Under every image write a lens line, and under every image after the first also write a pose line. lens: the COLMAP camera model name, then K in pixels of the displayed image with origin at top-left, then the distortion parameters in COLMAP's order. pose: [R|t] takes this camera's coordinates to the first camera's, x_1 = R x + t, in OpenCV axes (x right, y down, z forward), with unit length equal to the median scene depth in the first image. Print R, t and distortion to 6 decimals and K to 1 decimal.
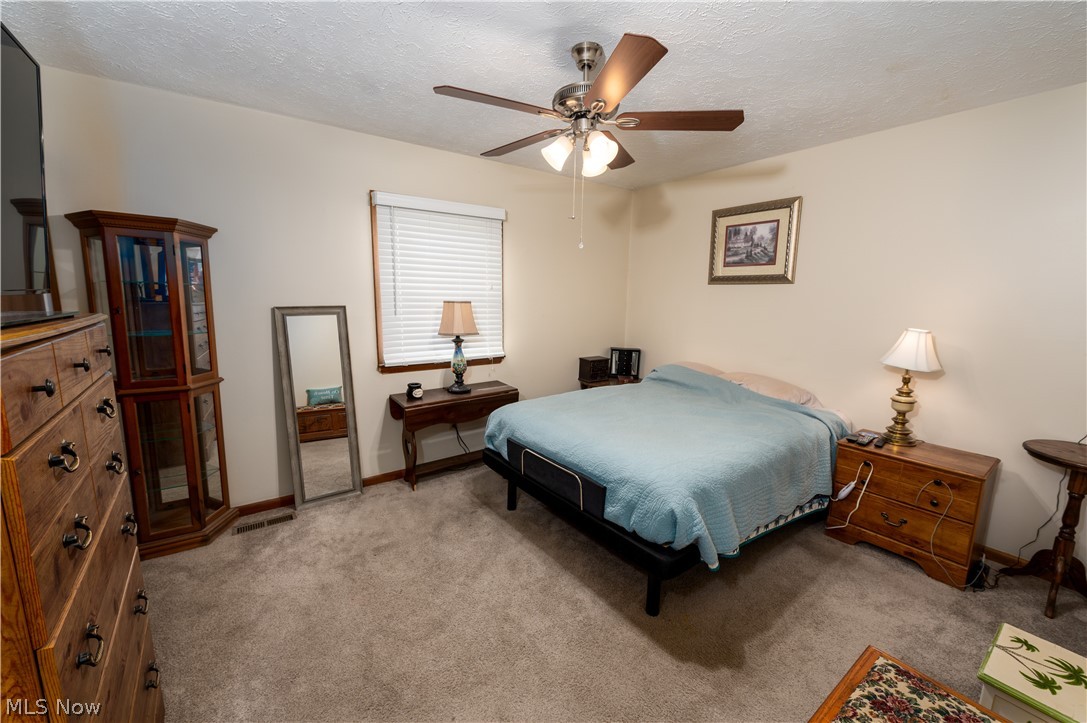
lens RADIAL K [[436.2, 0, 540.6], [0, 436.2, 363.5], [0, 0, 1]] dist [0.000363, -0.000045]
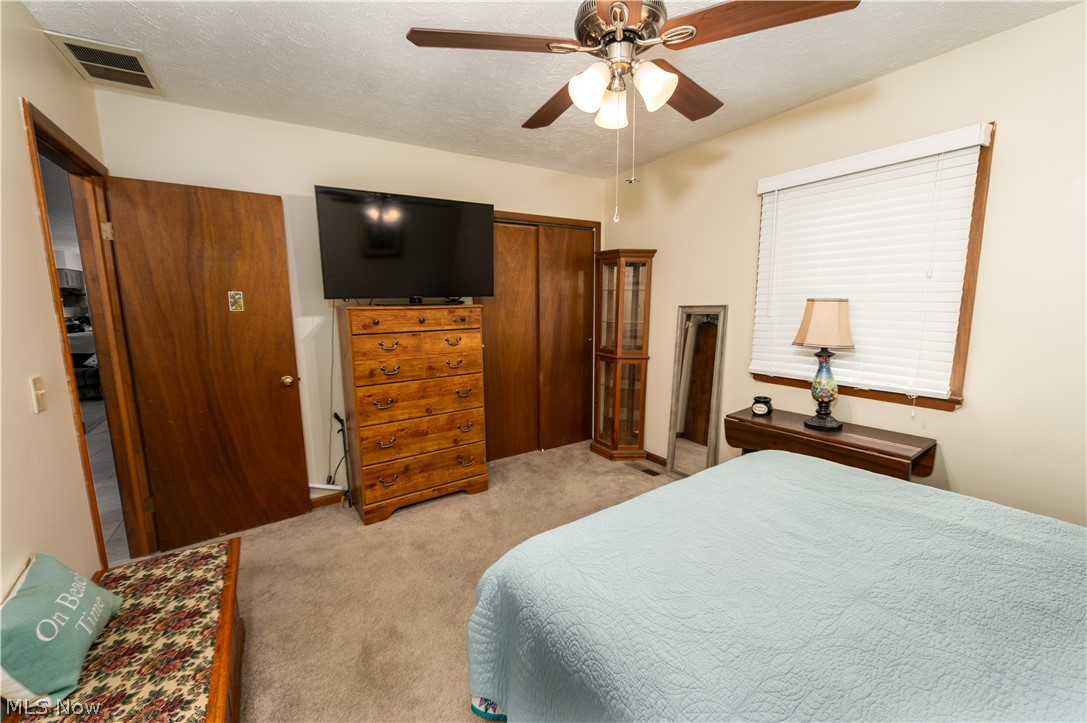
lens RADIAL K [[436.2, 0, 540.6], [0, 436.2, 363.5], [0, 0, 1]] dist [0.000363, -0.000045]
pose [[-0.057518, 0.128166, -0.990083, 0.619977], [-0.145027, 0.980133, 0.135304, -0.077151], [0.987754, 0.151371, -0.037788, 0.653704]]
